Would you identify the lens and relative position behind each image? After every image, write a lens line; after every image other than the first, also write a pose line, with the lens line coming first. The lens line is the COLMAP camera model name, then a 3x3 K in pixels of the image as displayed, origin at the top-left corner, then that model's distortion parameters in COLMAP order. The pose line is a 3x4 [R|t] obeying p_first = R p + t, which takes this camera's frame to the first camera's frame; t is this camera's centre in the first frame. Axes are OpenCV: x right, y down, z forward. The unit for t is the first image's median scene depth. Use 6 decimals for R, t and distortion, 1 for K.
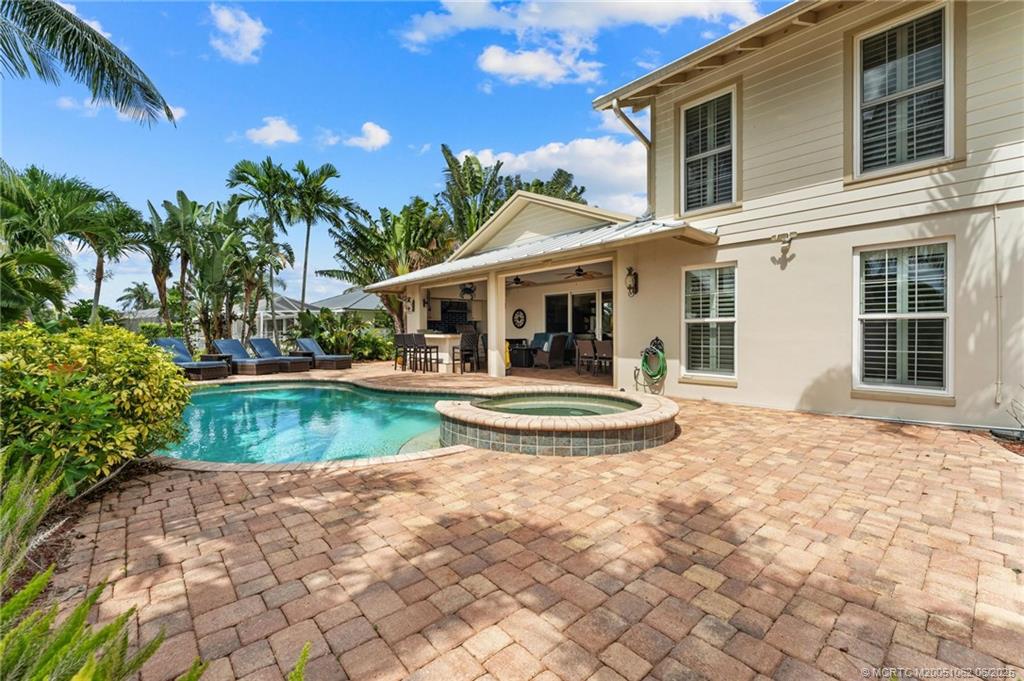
lens RADIAL K [[432.3, 0, 506.1], [0, 432.3, 336.4], [0, 0, 1]] dist [-0.000714, -0.000086]
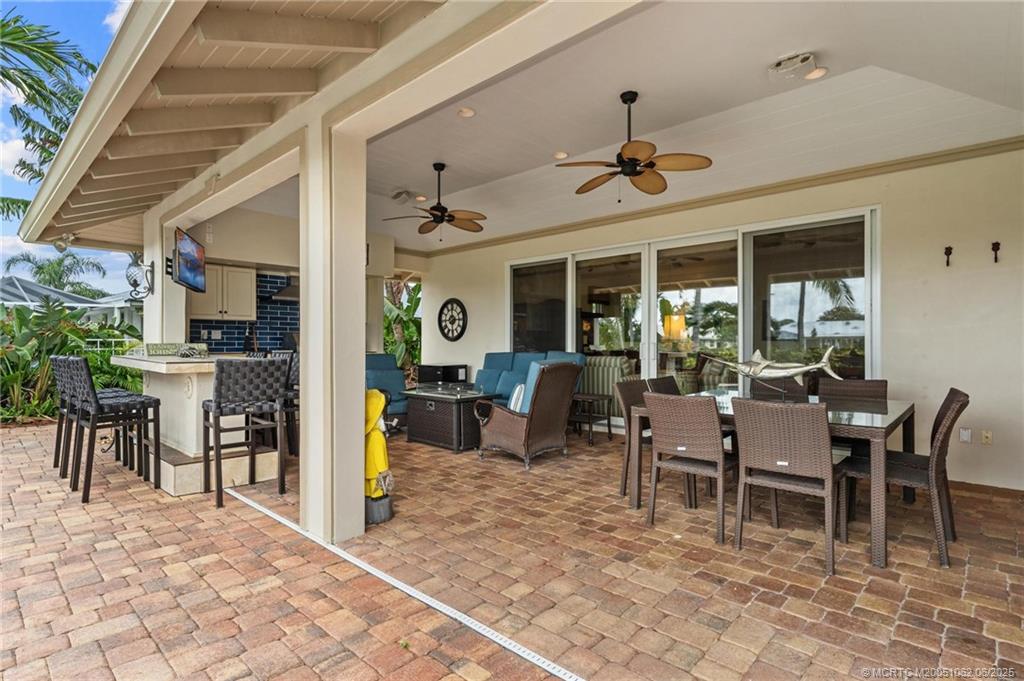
lens RADIAL K [[511.7, 0, 513.2], [0, 511.7, 341.2], [0, 0, 1]] dist [-0.003722, 0.000570]
pose [[0.993527, 0.006446, 0.113411, 0.041065], [-0.004636, 0.999858, -0.016219, -0.012968], [-0.113499, 0.015589, 0.993416, 0.572061]]
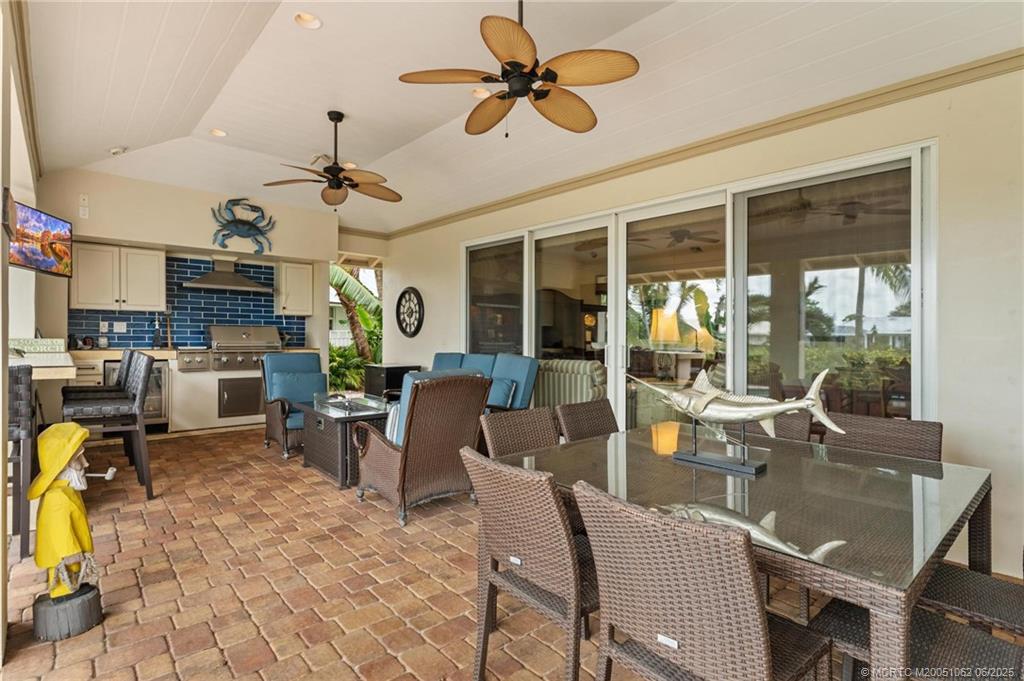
lens RADIAL K [[511.7, 0, 516.5], [0, 511.7, 327.2], [0, 0, 1]] dist [-0.003722, 0.000570]
pose [[0.999586, 0.019280, 0.021357, 0.143493], [-0.018706, 0.999468, -0.026735, -0.021659], [-0.021861, 0.026325, 0.999414, 0.672992]]
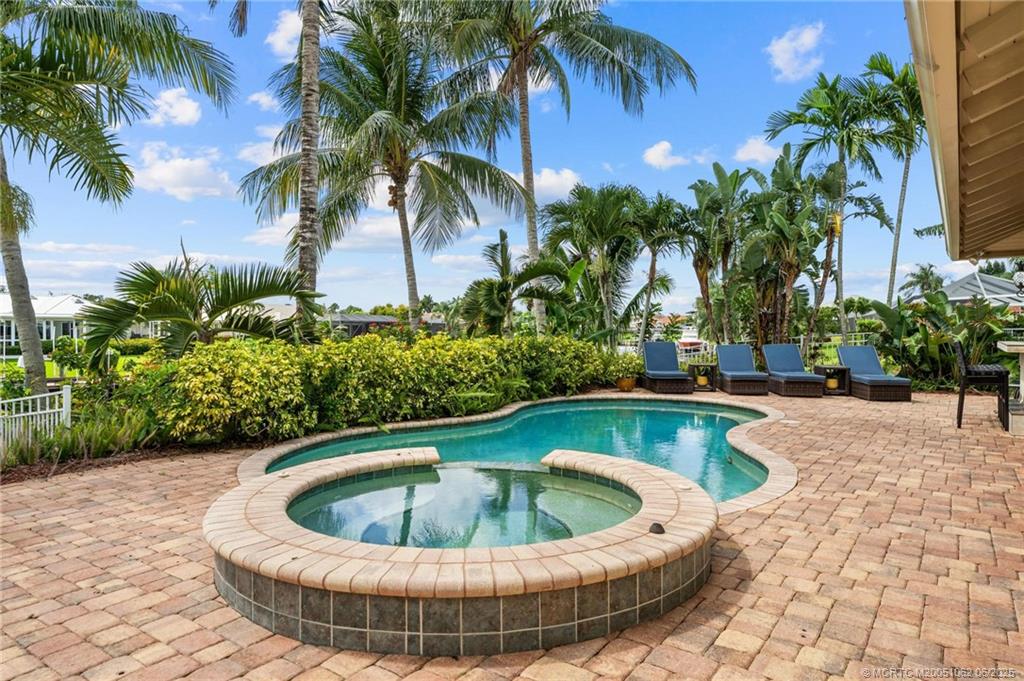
lens RADIAL K [[620.9, 0, 512.8], [0, 620.9, 344.2], [0, 0, 1]] dist [0.007764, -0.002411]
pose [[0.232808, 0.023209, -0.972246, 0.309488], [-0.009514, 0.999722, 0.021586, -0.013156], [0.972476, 0.004225, 0.232964, 0.337851]]
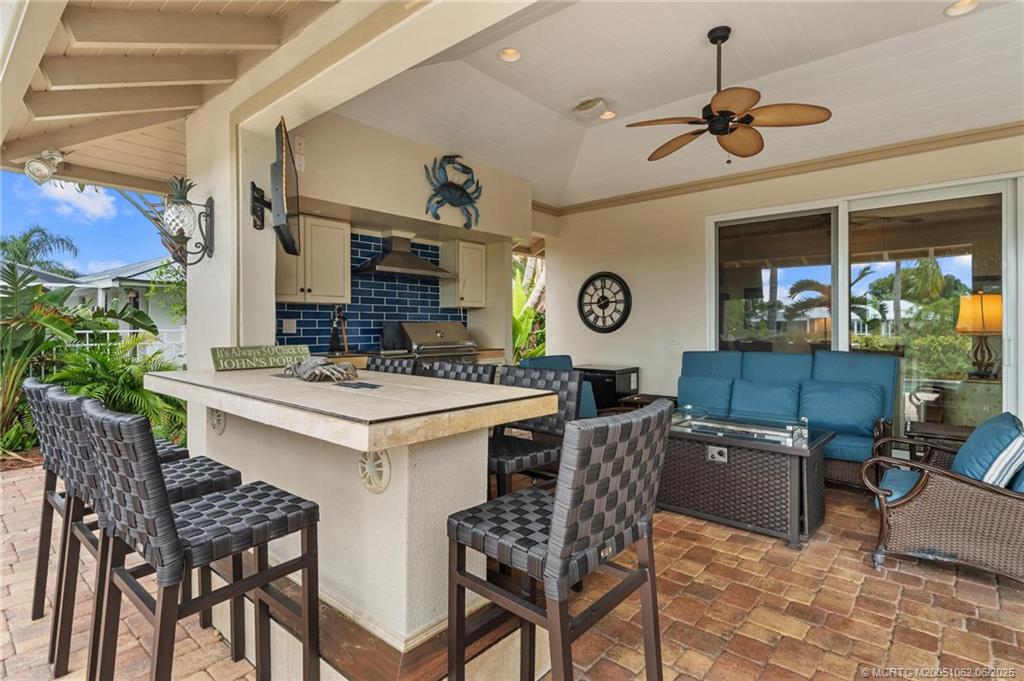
lens RADIAL K [[511.7, 0, 507.2], [0, 511.7, 321.9], [0, 0, 1]] dist [-0.003722, 0.000570]
pose [[0.989417, 0.004375, 0.145037, -0.117271], [-0.001249, 0.999765, -0.021633, -0.022980], [-0.145098, 0.021223, 0.989190, 0.788006]]
